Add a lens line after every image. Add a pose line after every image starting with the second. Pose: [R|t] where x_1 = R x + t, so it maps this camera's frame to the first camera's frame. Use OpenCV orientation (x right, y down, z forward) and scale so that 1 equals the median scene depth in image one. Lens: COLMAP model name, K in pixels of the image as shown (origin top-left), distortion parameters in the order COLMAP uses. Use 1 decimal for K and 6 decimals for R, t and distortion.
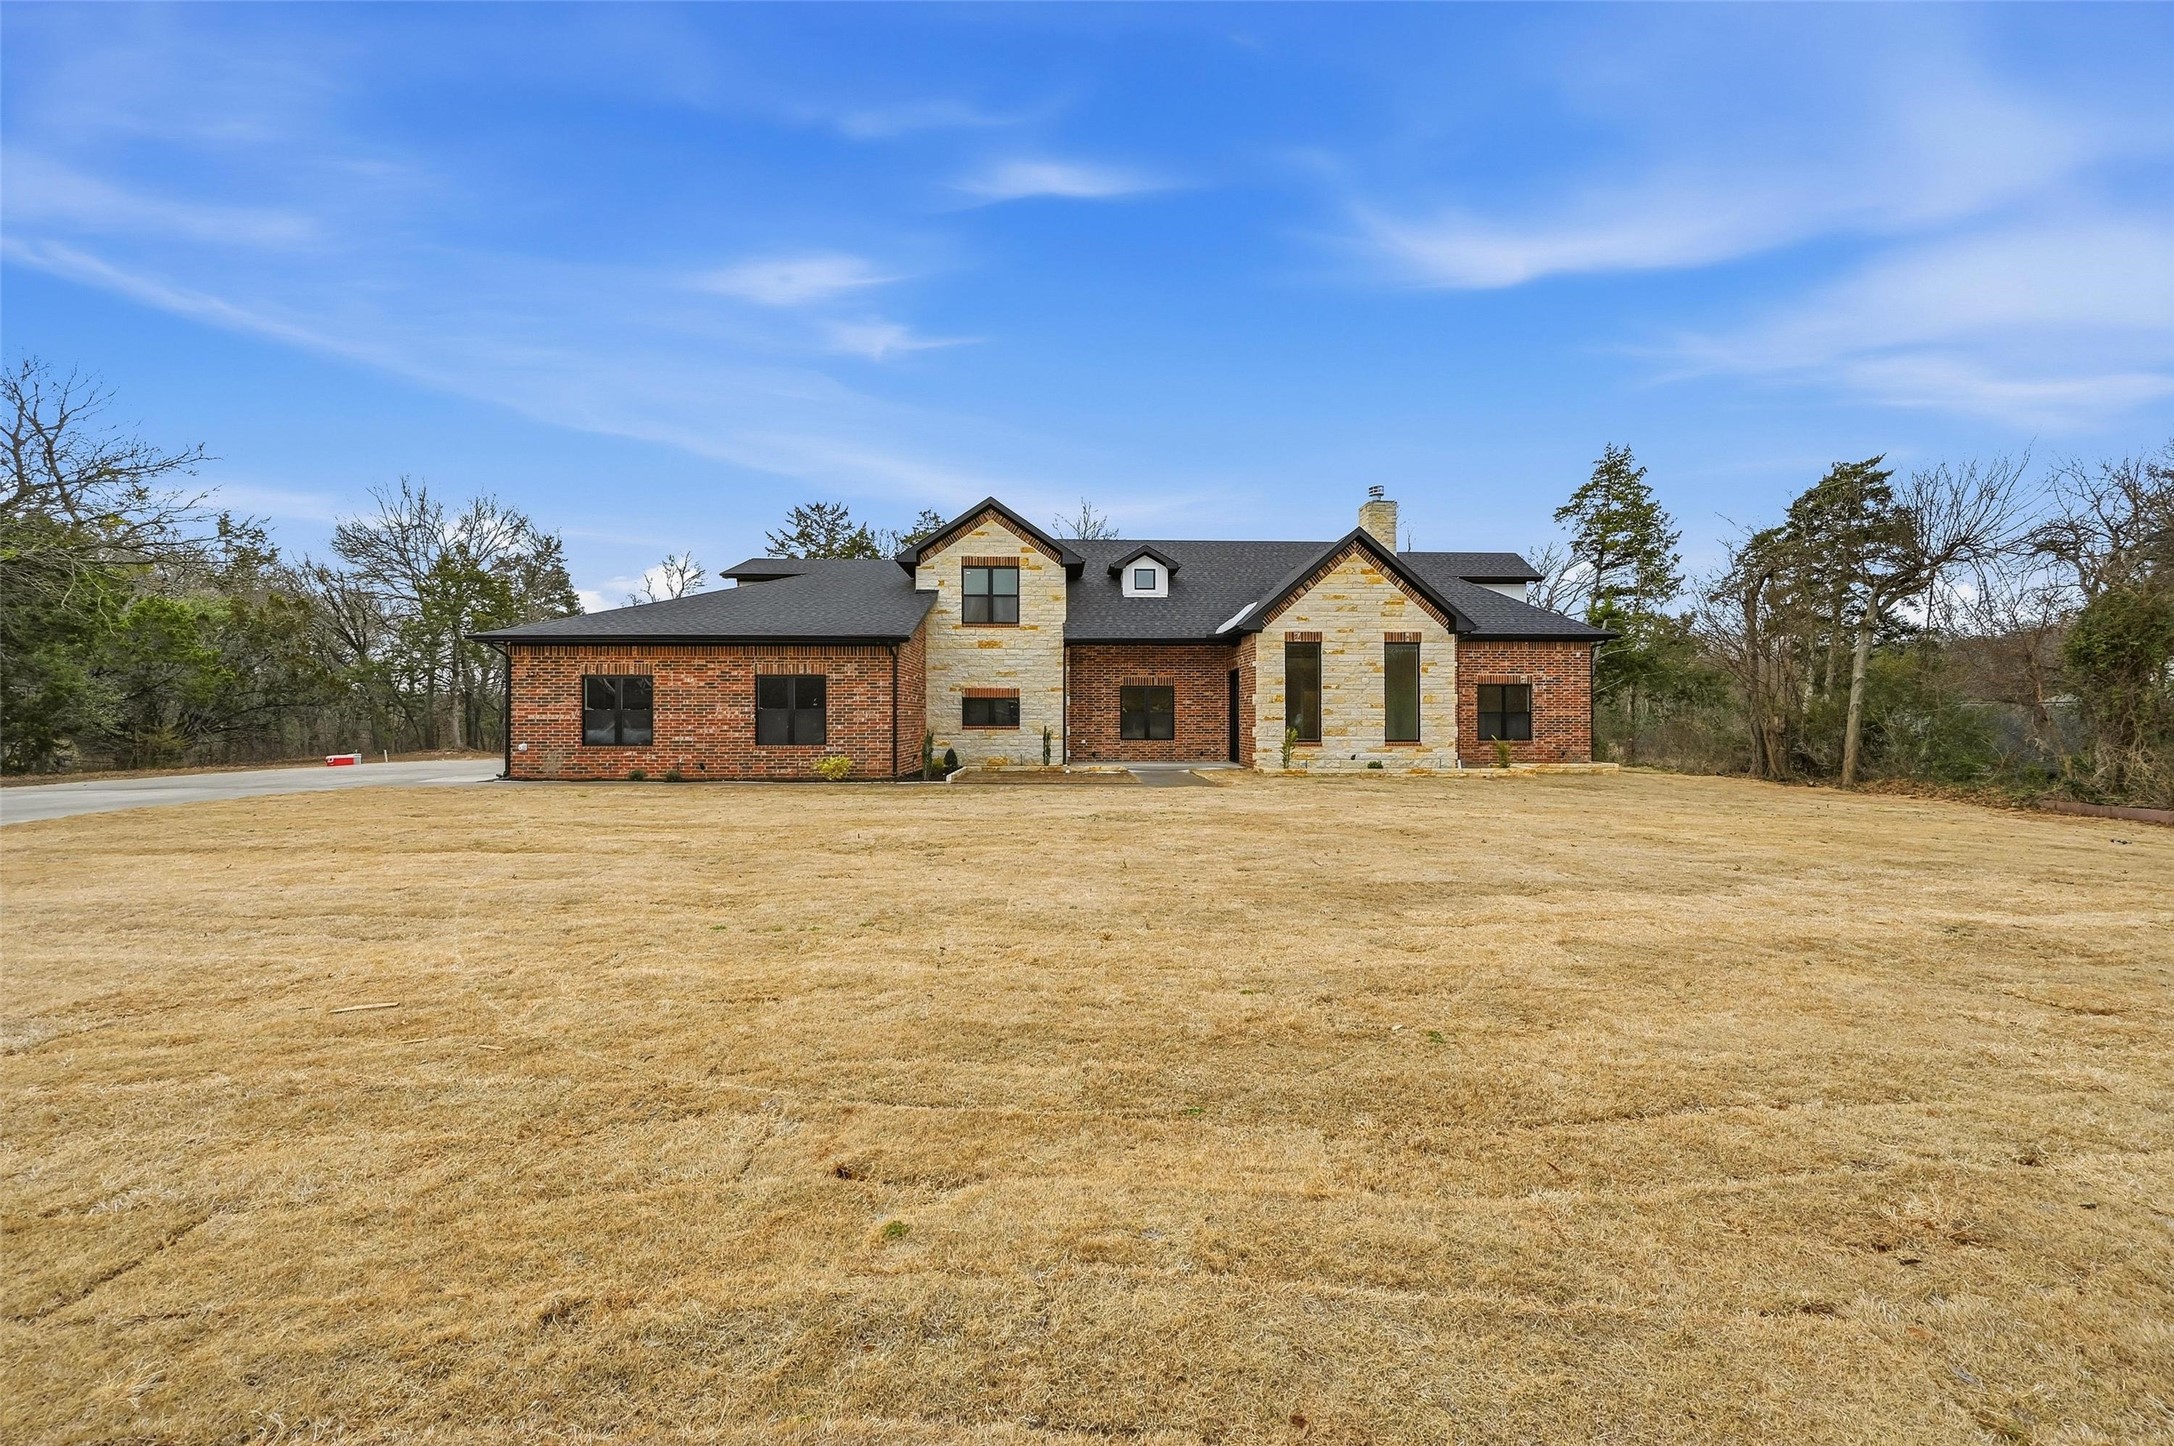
lens RADIAL K [[864.3, 0, 1094.7], [0, 864.3, 719.6], [0, 0, 1]] dist [-0.000425, -0.000081]
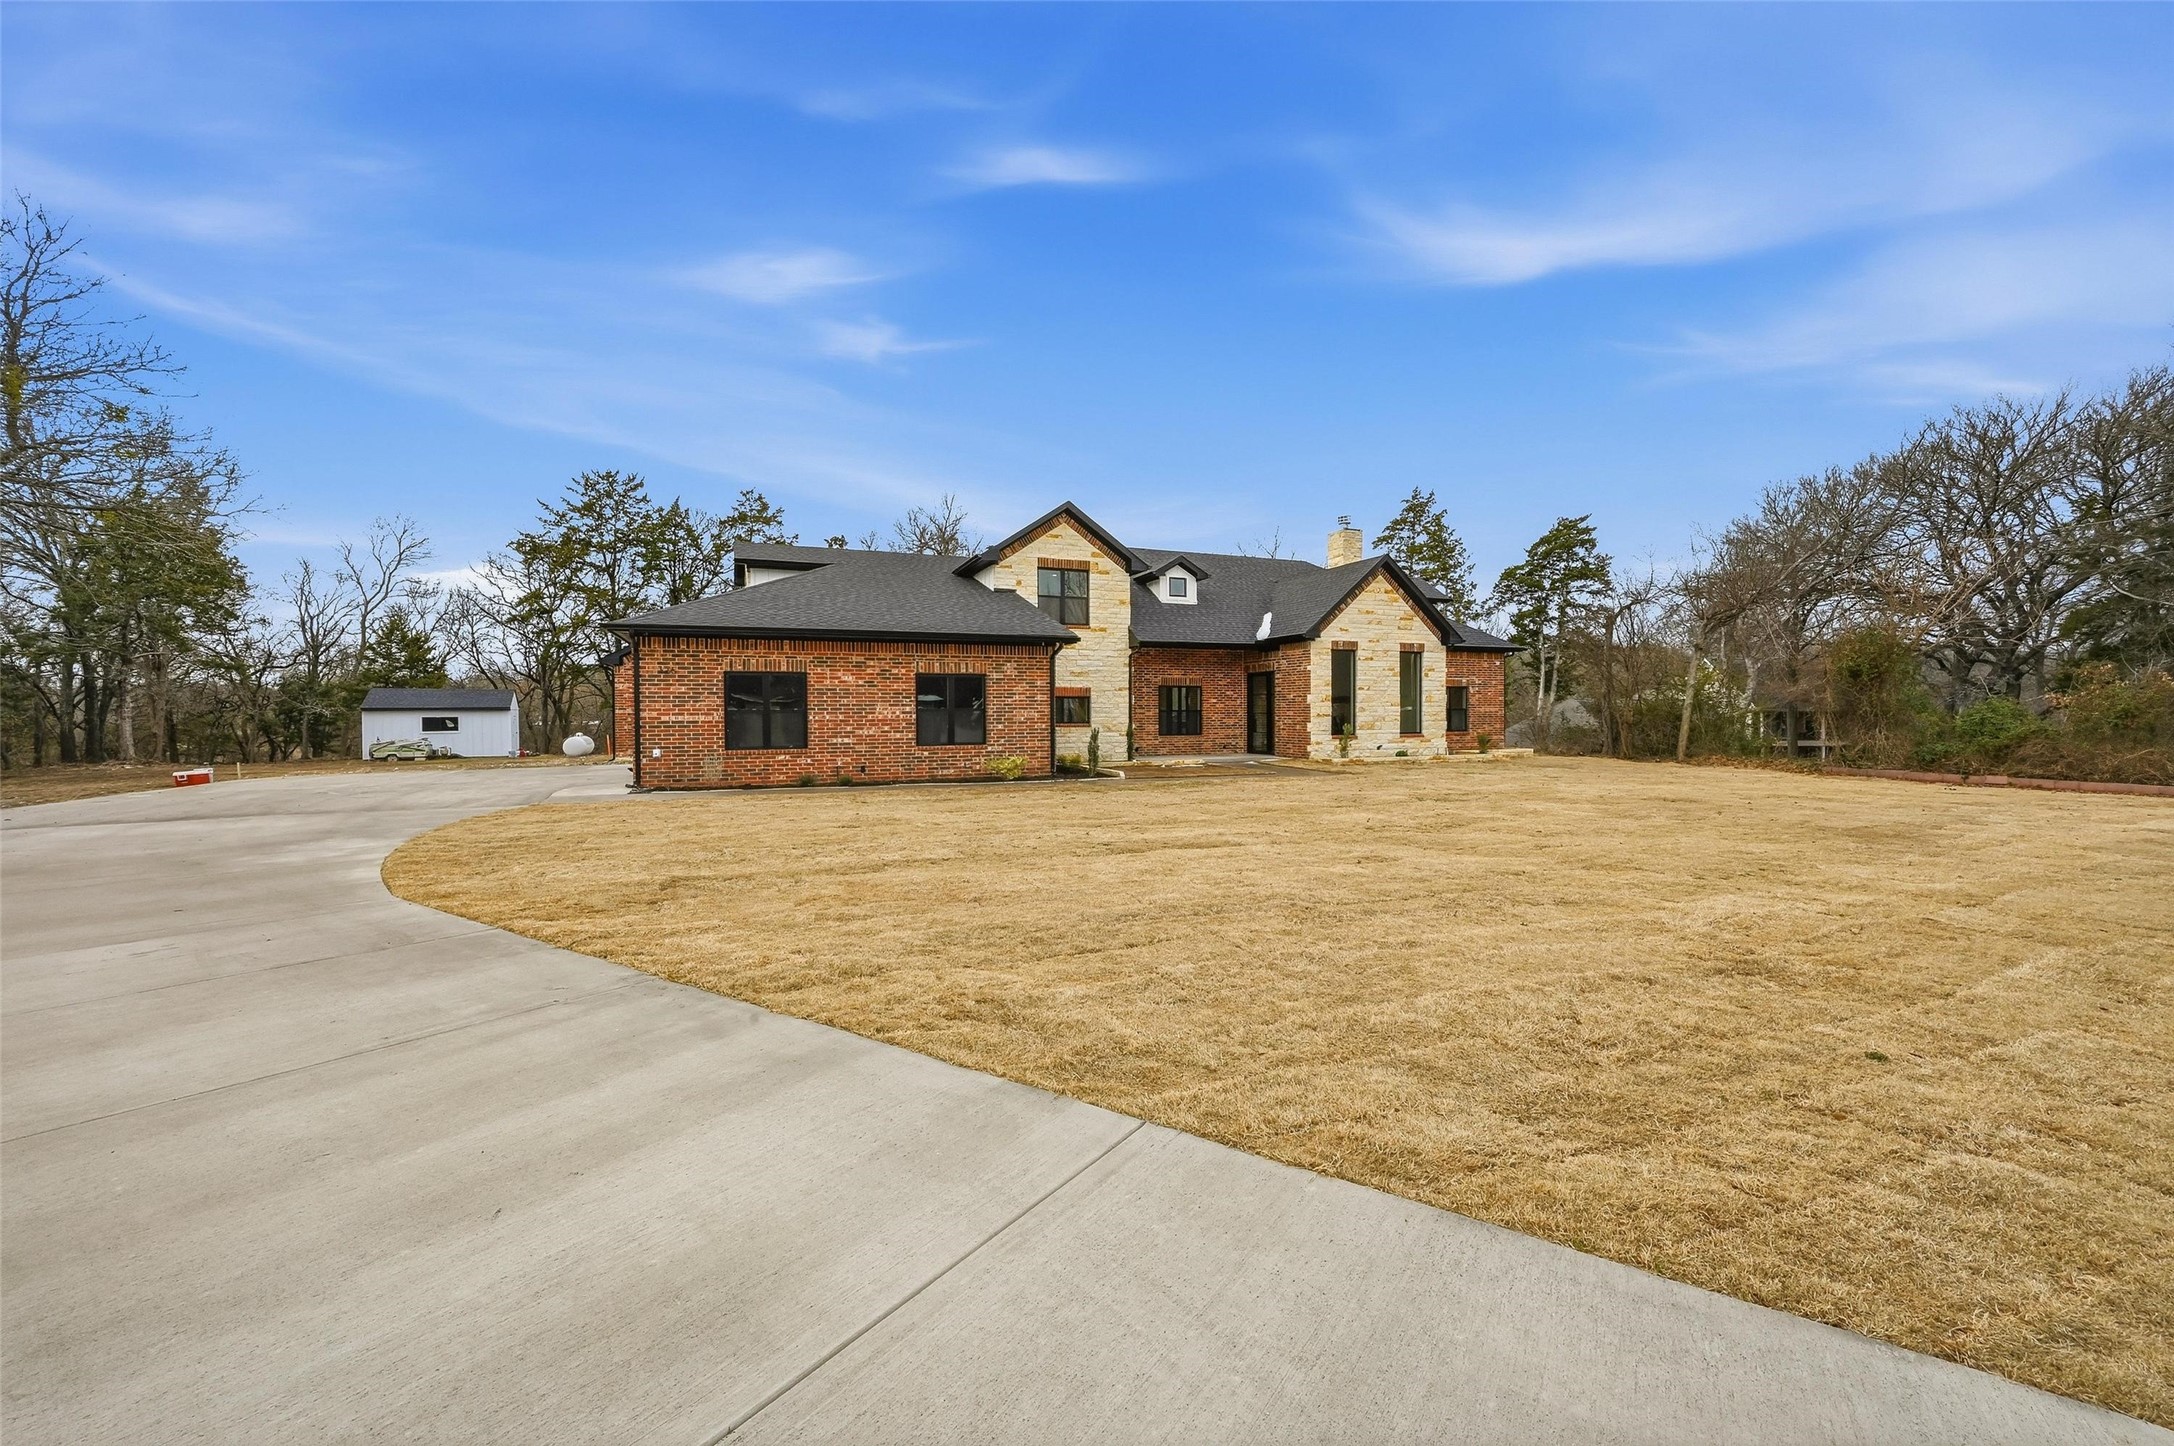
lens RADIAL K [[862.3, 0, 1096.9], [0, 862.3, 731.6], [0, 0, 1]] dist [0.001591, 0.000092]
pose [[0.937570, -0.012205, 0.347583, -0.443506], [0.005918, 0.999799, 0.019143, -0.003119], [-0.347746, -0.015891, 0.937454, 0.021627]]
